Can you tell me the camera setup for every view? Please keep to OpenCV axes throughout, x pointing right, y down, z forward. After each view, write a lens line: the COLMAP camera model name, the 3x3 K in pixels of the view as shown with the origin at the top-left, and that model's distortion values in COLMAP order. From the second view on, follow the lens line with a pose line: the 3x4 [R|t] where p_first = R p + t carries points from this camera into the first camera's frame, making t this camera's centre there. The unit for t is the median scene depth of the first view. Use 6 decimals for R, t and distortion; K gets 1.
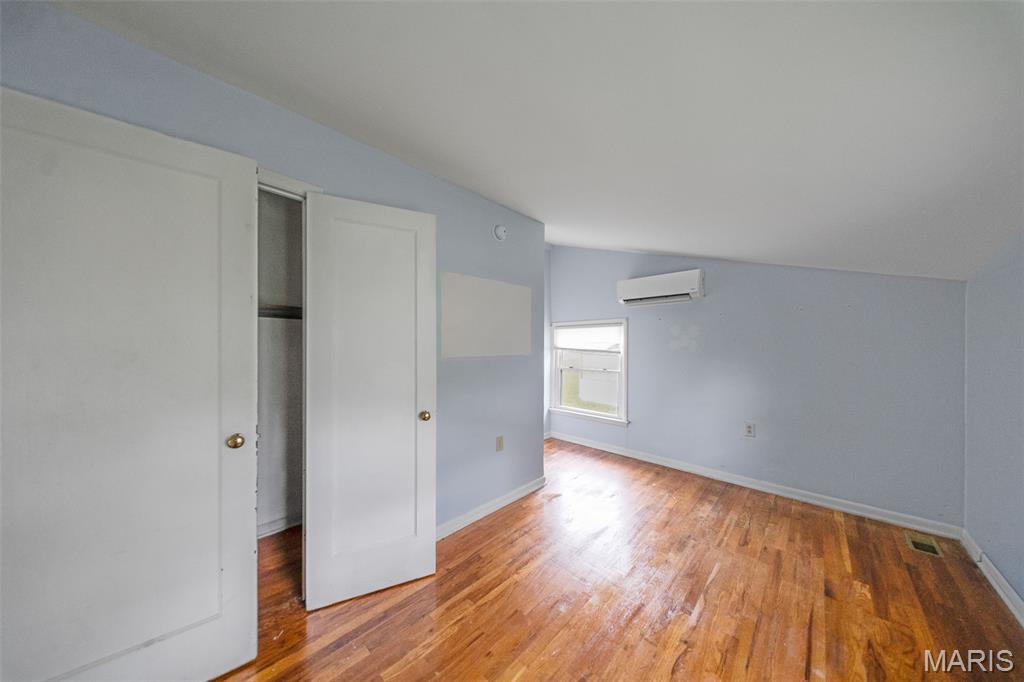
lens RADIAL K [[326.8, 0, 509.3], [0, 326.8, 344.5], [0, 0, 1]] dist [0.000297, -0.000128]
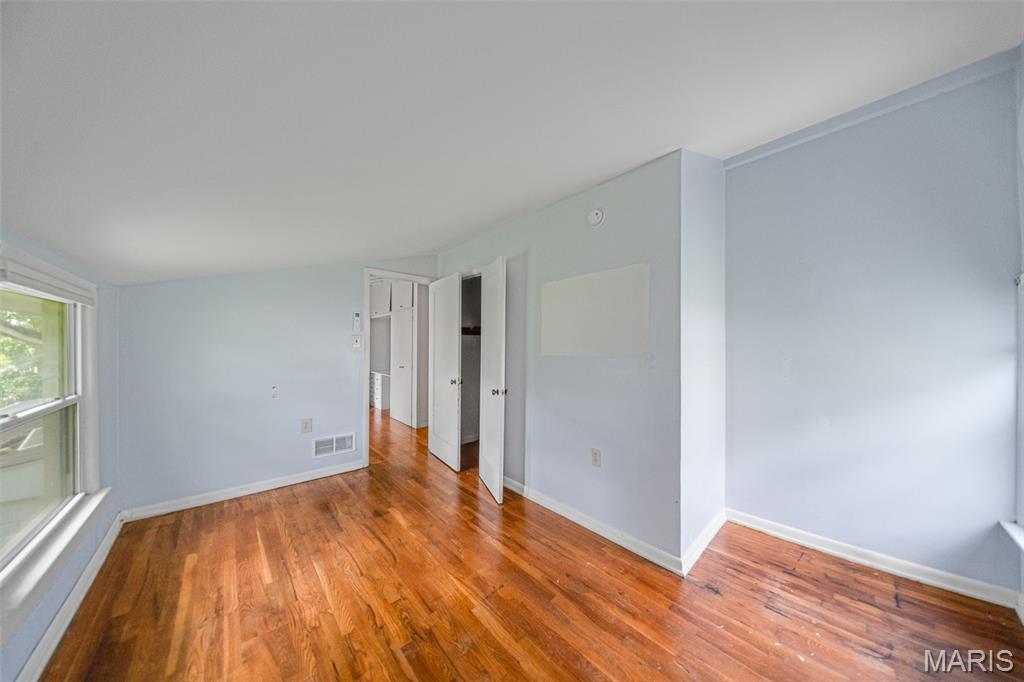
lens RADIAL K [[312.4, 0, 489.0], [0, 312.4, 342.2], [0, 0, 1]] dist [-0.000414, -0.000056]
pose [[-0.110265, -0.008690, -0.993864, 1.328887], [0.001387, 0.999959, -0.008897, 0.000256], [0.993901, -0.002359, -0.110249, 1.283041]]
